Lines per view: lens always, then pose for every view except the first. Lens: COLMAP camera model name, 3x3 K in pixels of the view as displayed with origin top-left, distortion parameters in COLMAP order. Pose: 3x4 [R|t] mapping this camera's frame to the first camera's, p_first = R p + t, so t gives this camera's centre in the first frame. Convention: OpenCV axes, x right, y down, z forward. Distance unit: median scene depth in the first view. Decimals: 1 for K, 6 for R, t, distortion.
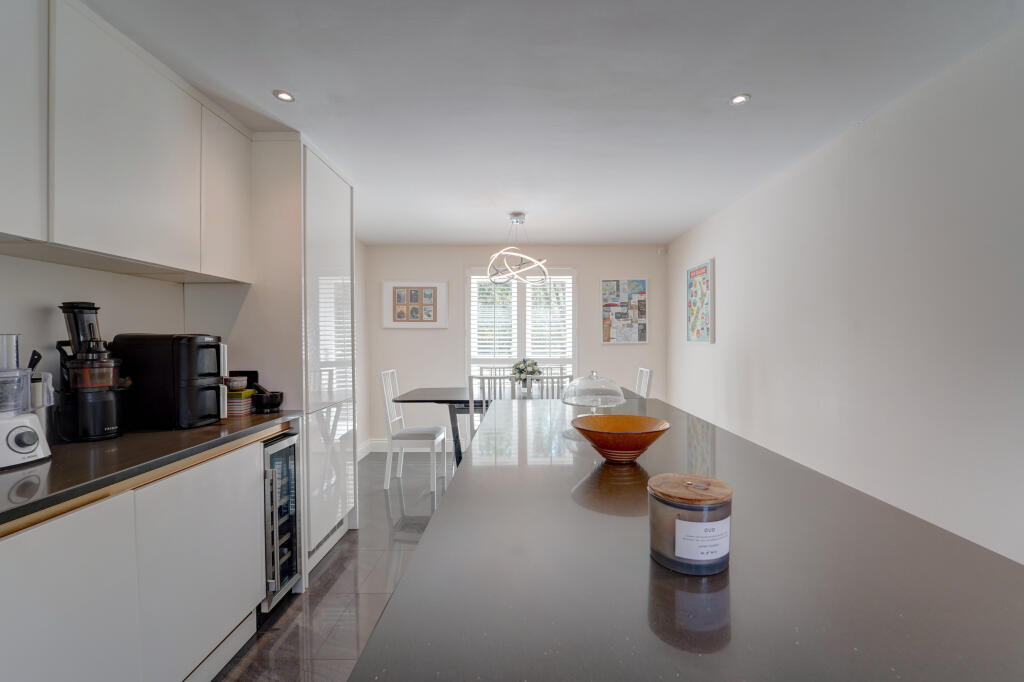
lens RADIAL K [[443.2, 0, 512.0], [0, 443.2, 341.0], [0, 0, 1]] dist [-0.015150, -0.000163]
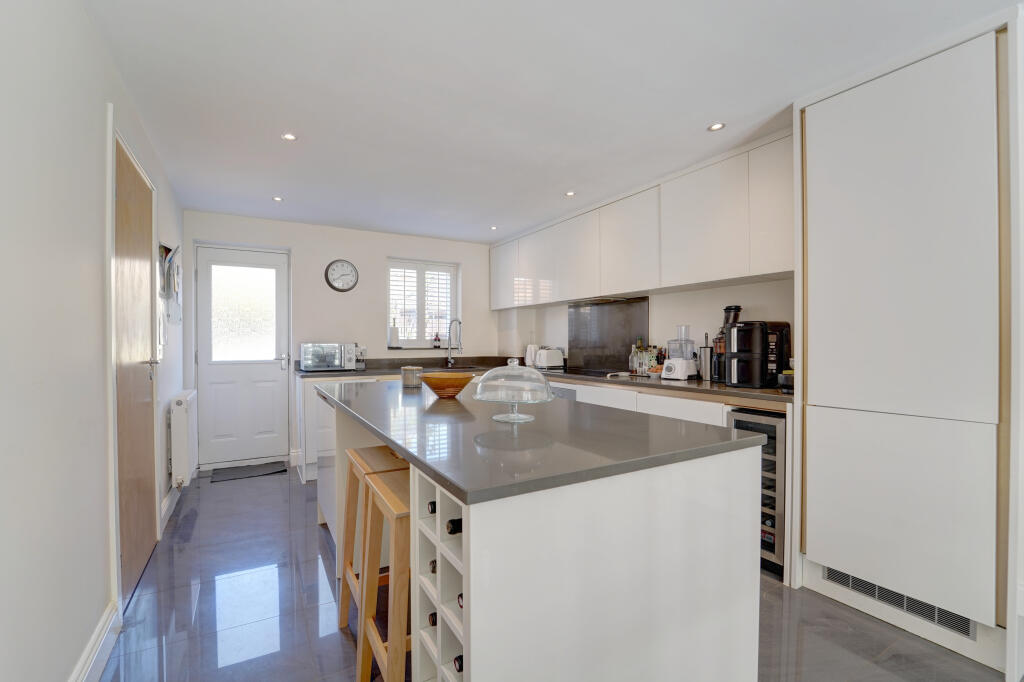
lens RADIAL K [[443.2, 0, 512.0], [0, 443.2, 341.0], [0, 0, 1]] dist [-0.015150, -0.000163]
pose [[-0.855978, 0.008610, -0.516941, 0.324789], [0.005621, 0.999957, 0.007348, 0.015819], [0.516982, 0.003385, -0.855990, 0.926737]]
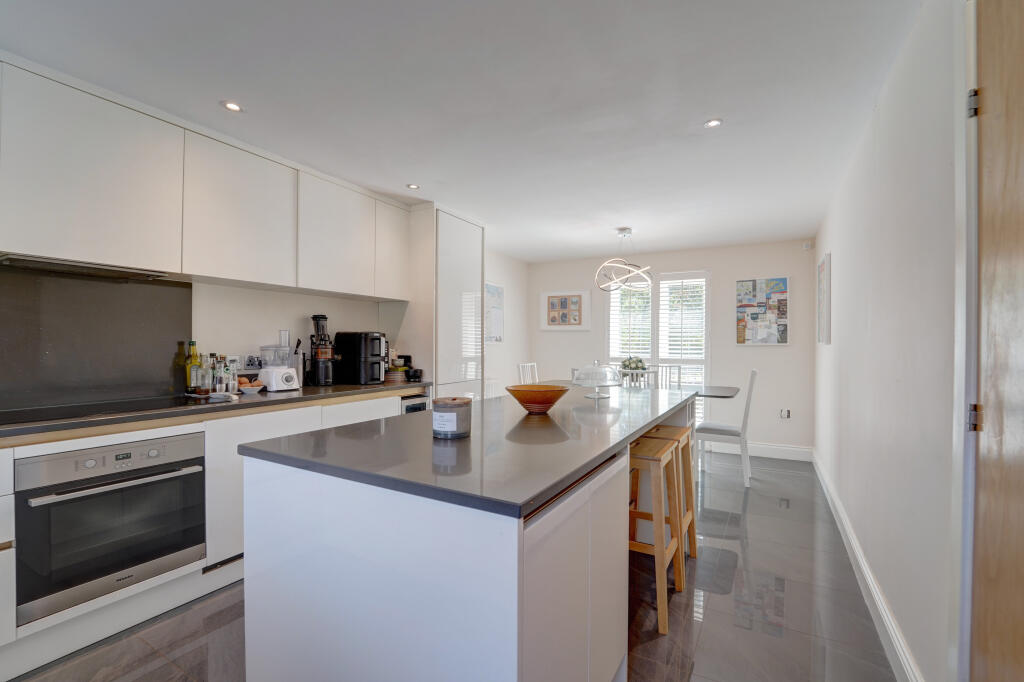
lens RADIAL K [[443.2, 0, 512.0], [0, 443.2, 341.0], [0, 0, 1]] dist [-0.015150, -0.000163]
pose [[0.868625, 0.006699, -0.495425, 0.327842], [-0.012761, 0.999879, -0.008853, 0.015005], [0.495306, 0.014012, 0.868606, -0.127466]]
